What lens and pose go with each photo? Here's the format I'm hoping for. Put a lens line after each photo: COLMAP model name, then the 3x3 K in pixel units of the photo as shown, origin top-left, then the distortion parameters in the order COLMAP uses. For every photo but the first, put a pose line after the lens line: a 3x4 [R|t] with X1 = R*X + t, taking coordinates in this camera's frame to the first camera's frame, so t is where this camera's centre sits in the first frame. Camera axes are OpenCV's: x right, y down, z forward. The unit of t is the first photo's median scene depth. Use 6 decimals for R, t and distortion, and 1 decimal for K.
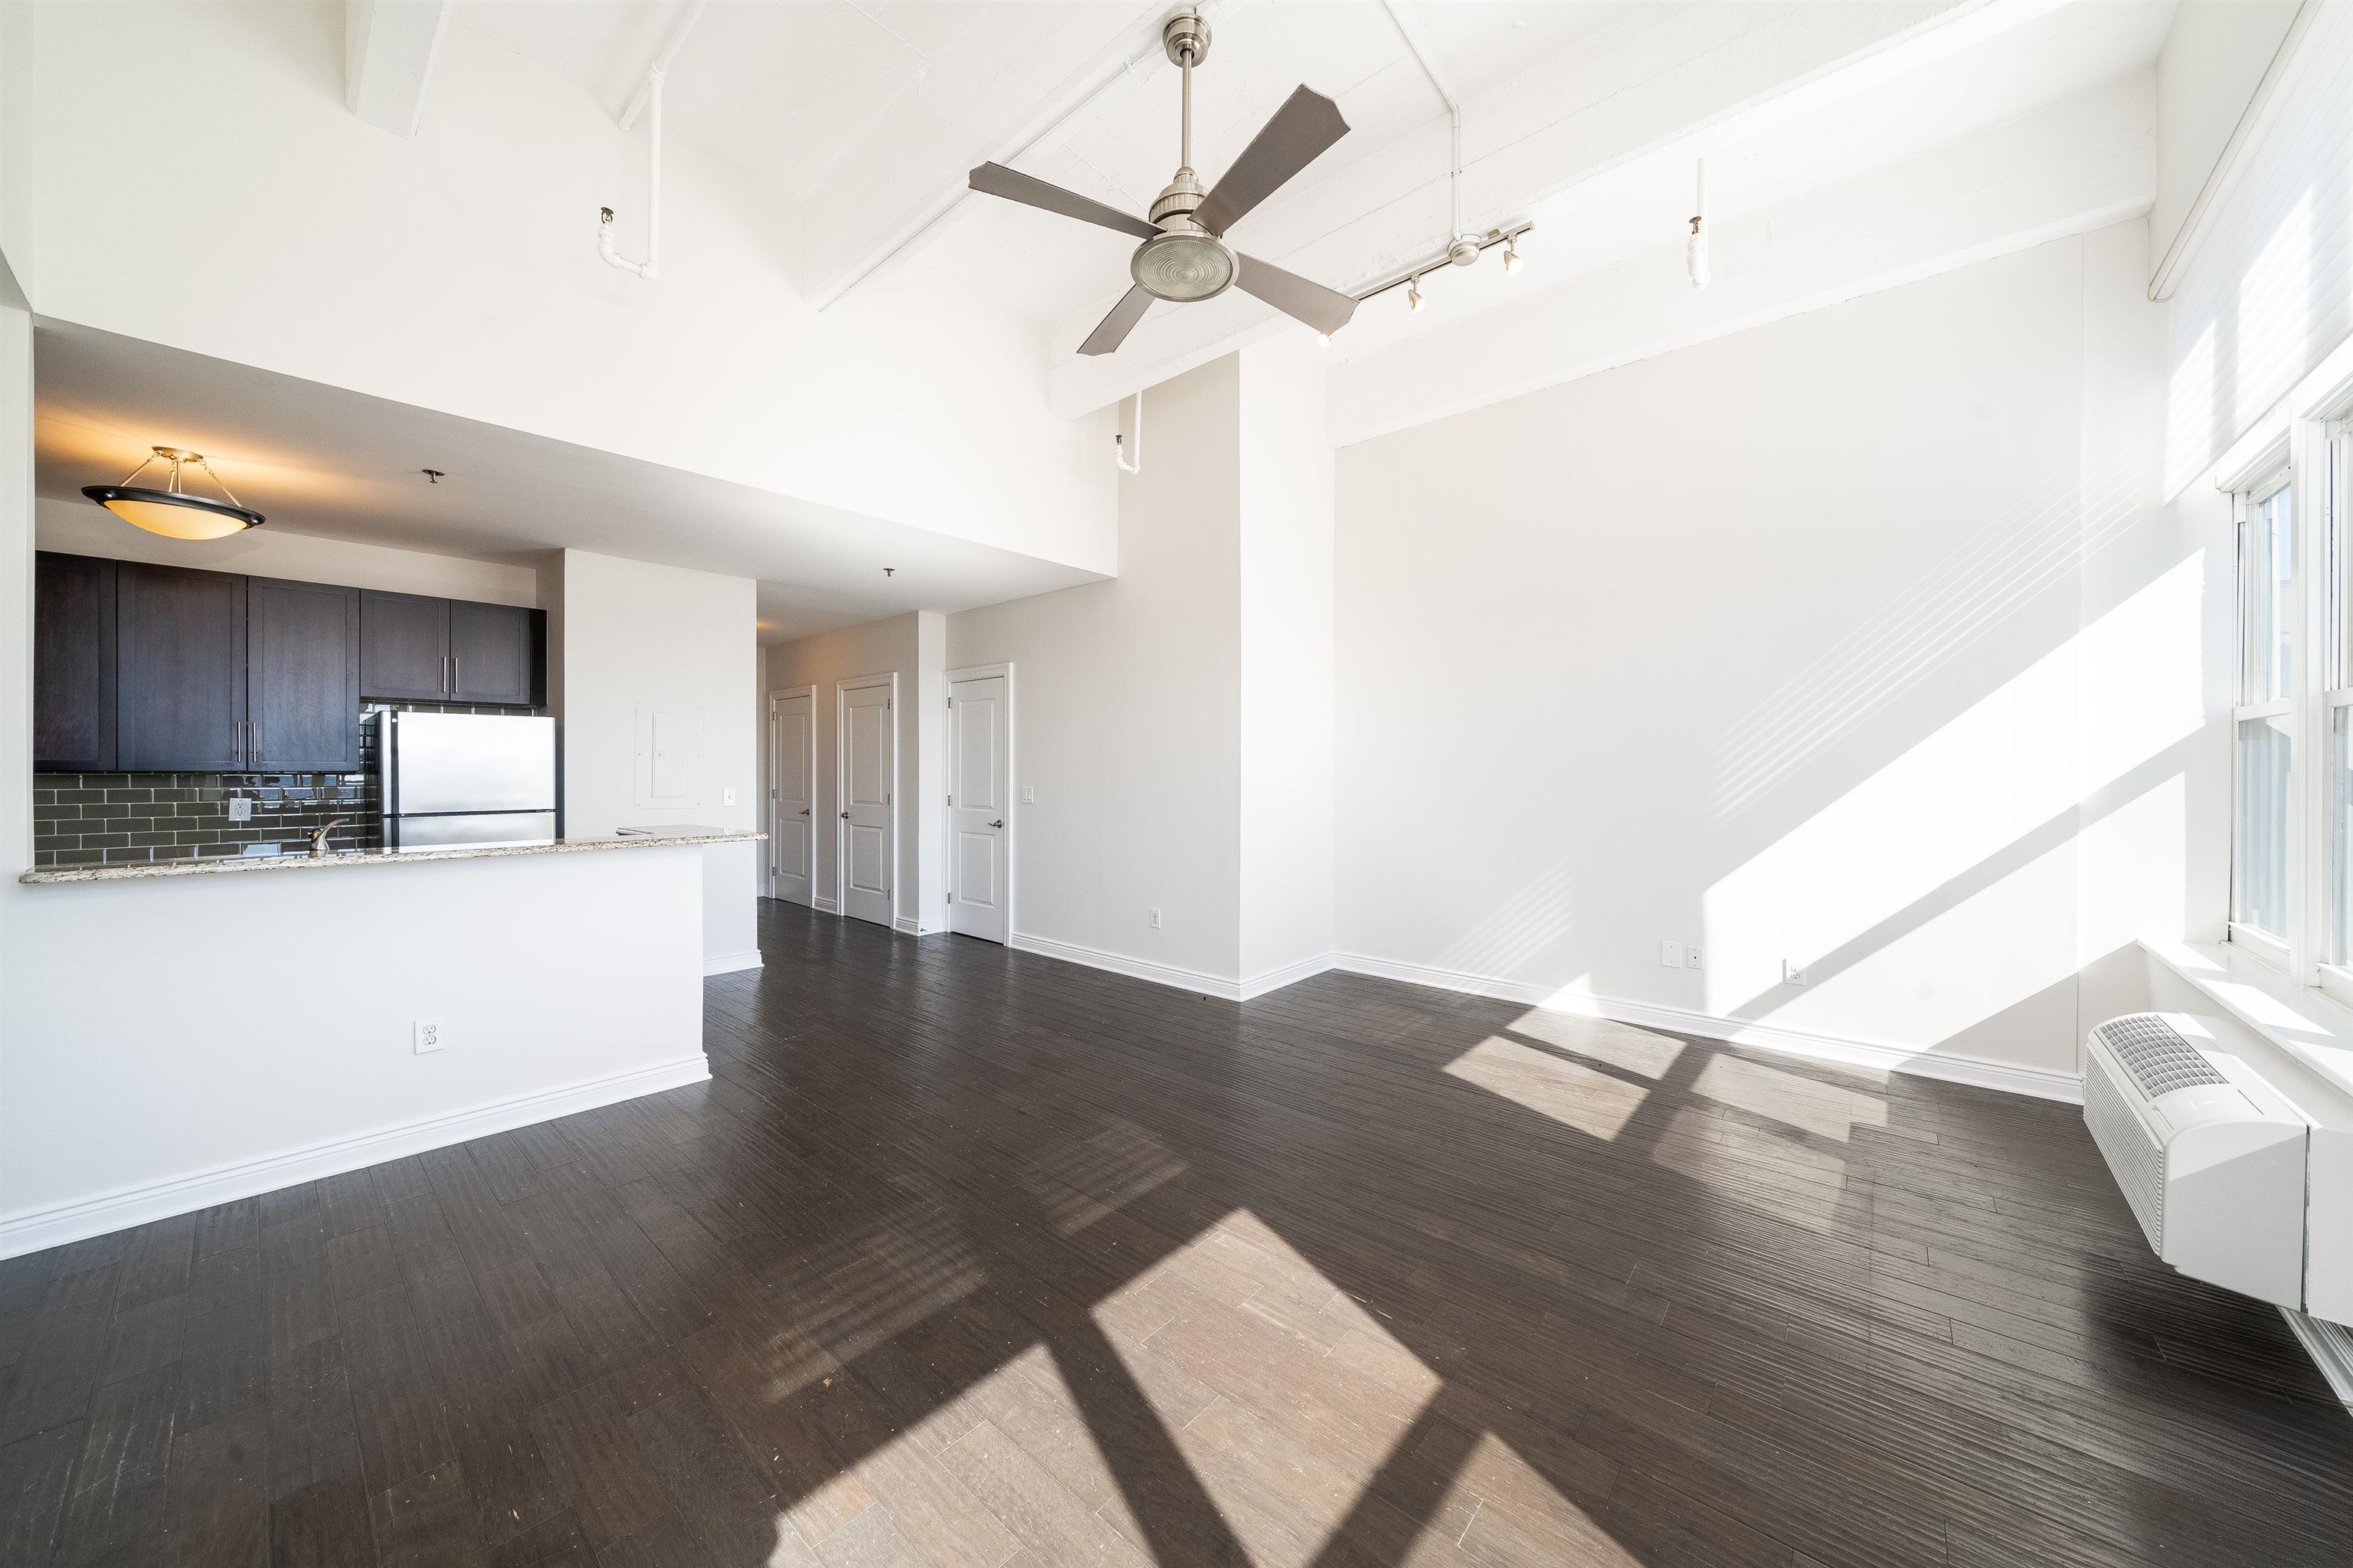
lens RADIAL K [[856.7, 0, 1186.1], [0, 856.7, 773.1], [0, 0, 1]] dist [0.006865, -0.000909]
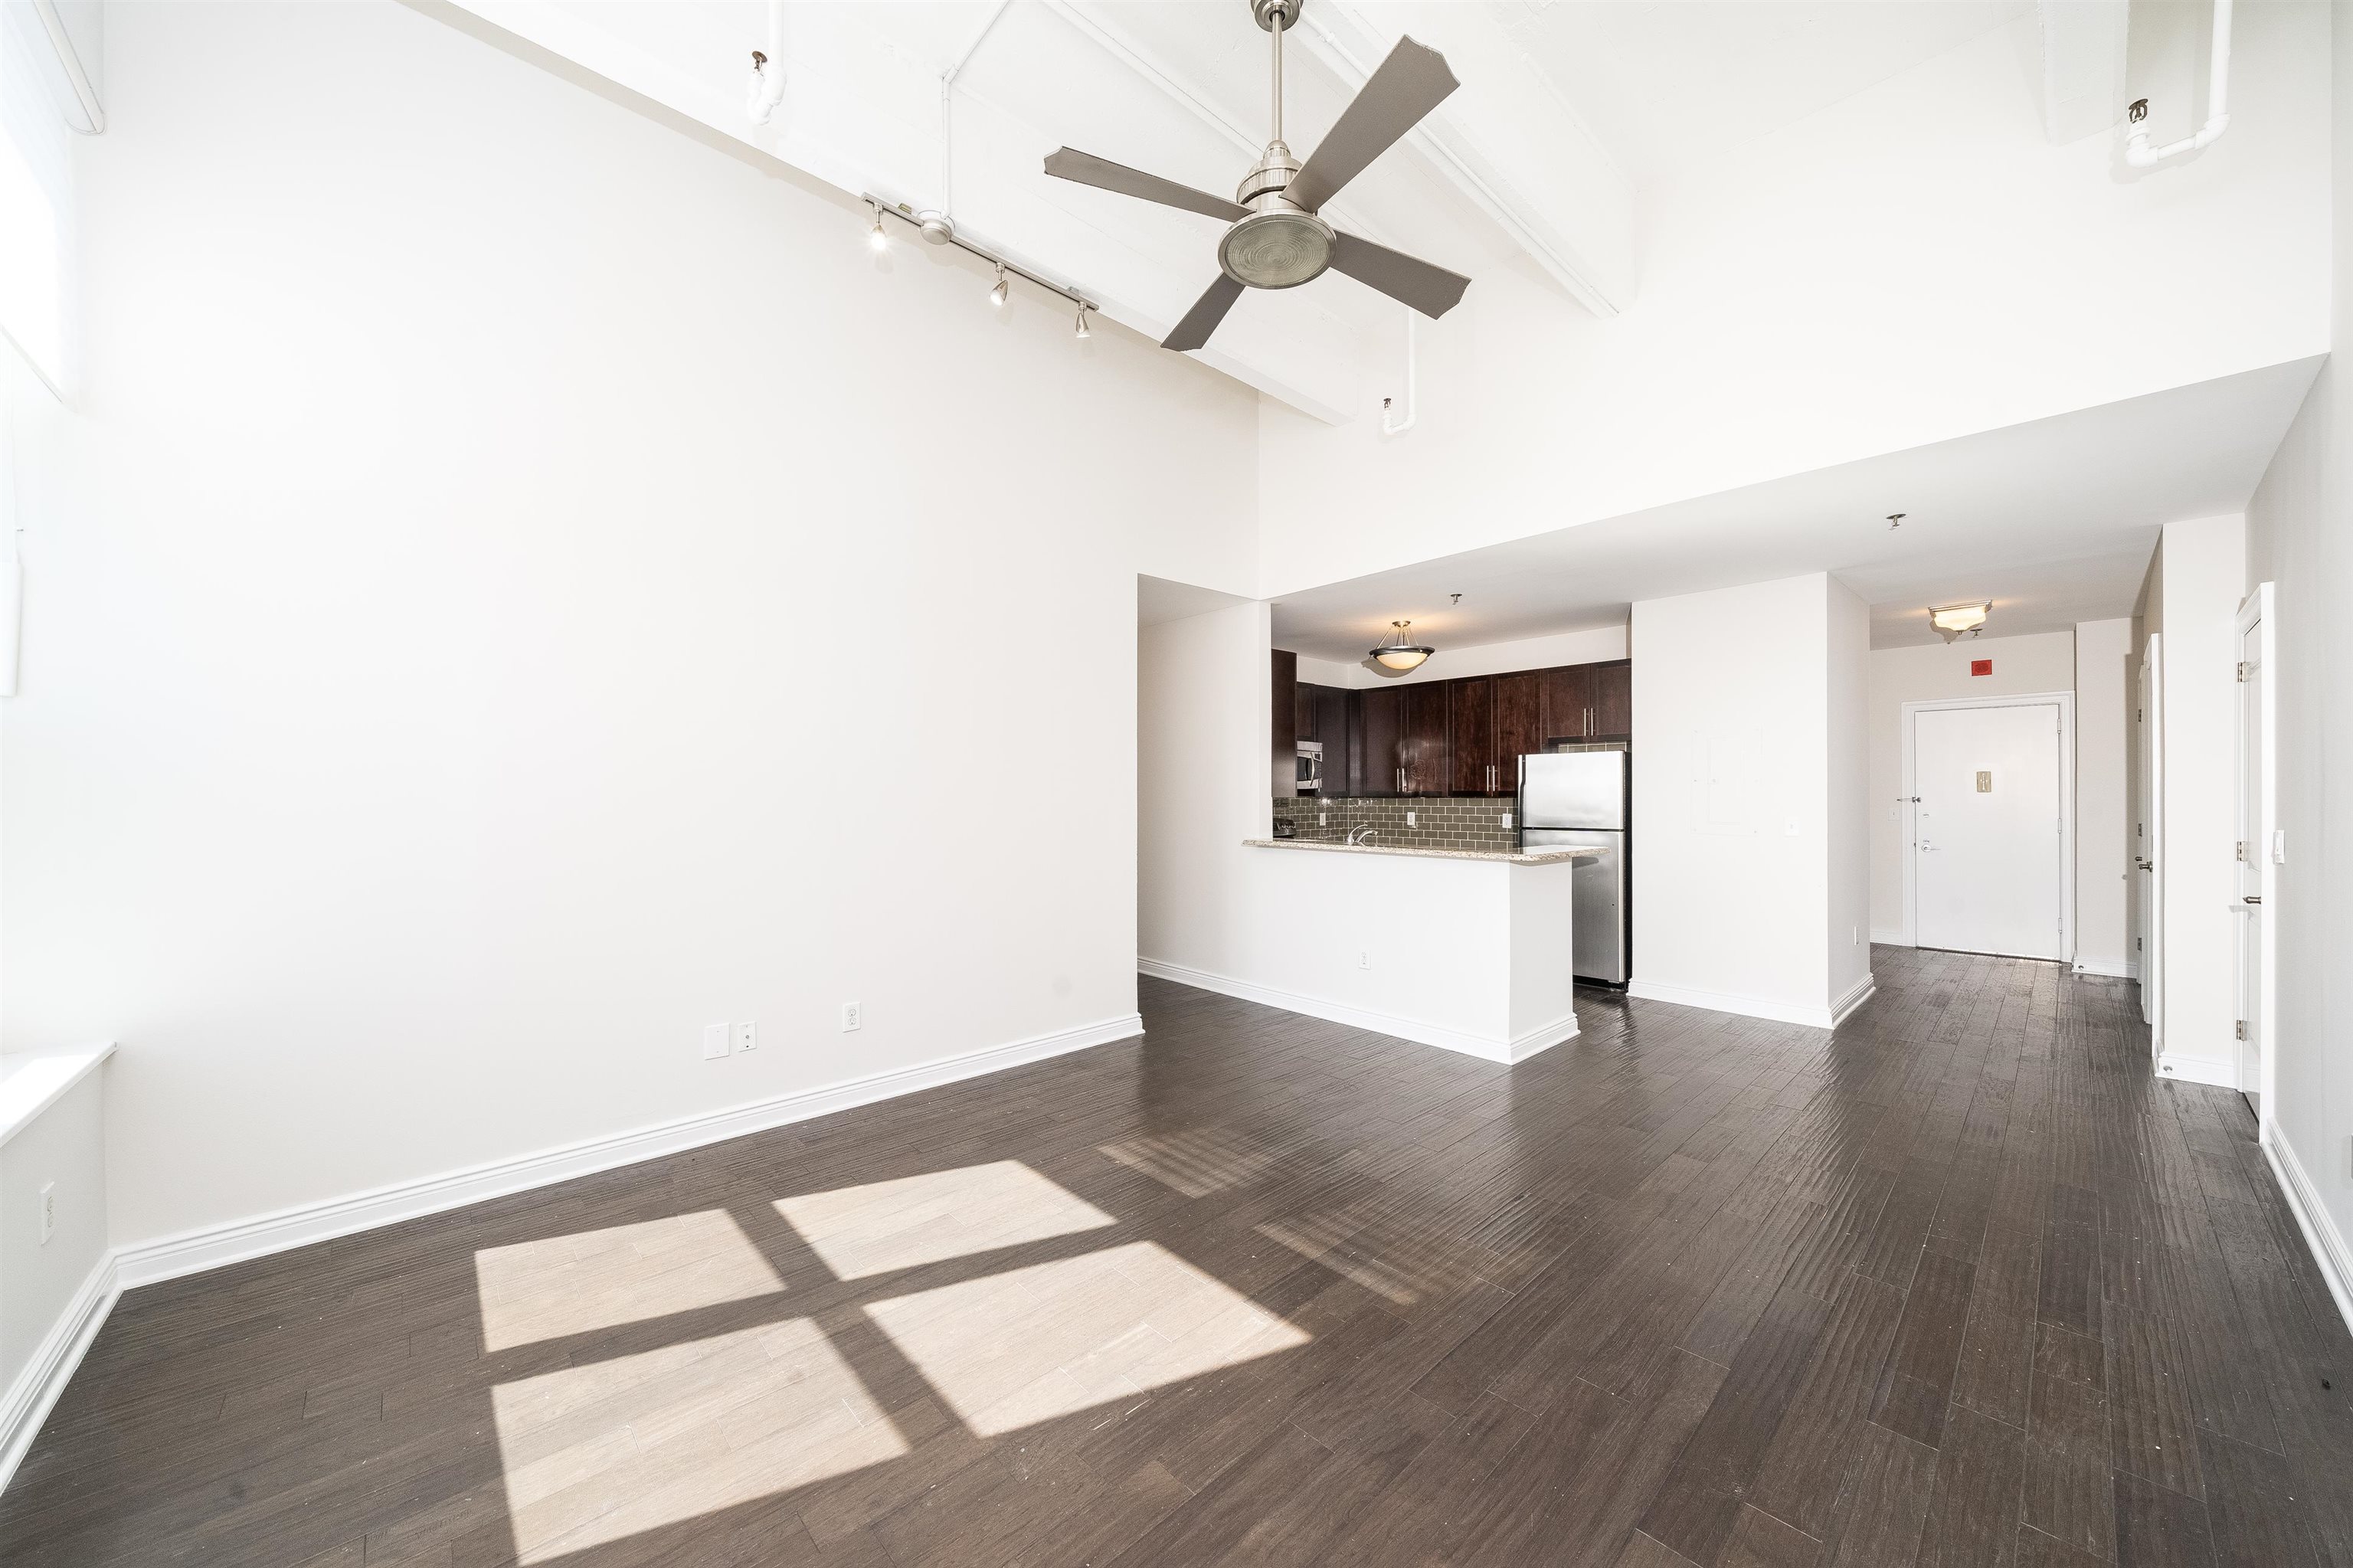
lens RADIAL K [[856.7, 0, 1185.9], [0, 856.7, 801.1], [0, 0, 1]] dist [0.006865, -0.000909]
pose [[-0.138950, 0.005809, -0.990282, 0.651370], [-0.000195, 0.999983, 0.005893, -0.003646], [0.990299, 0.001012, -0.138947, 0.734949]]
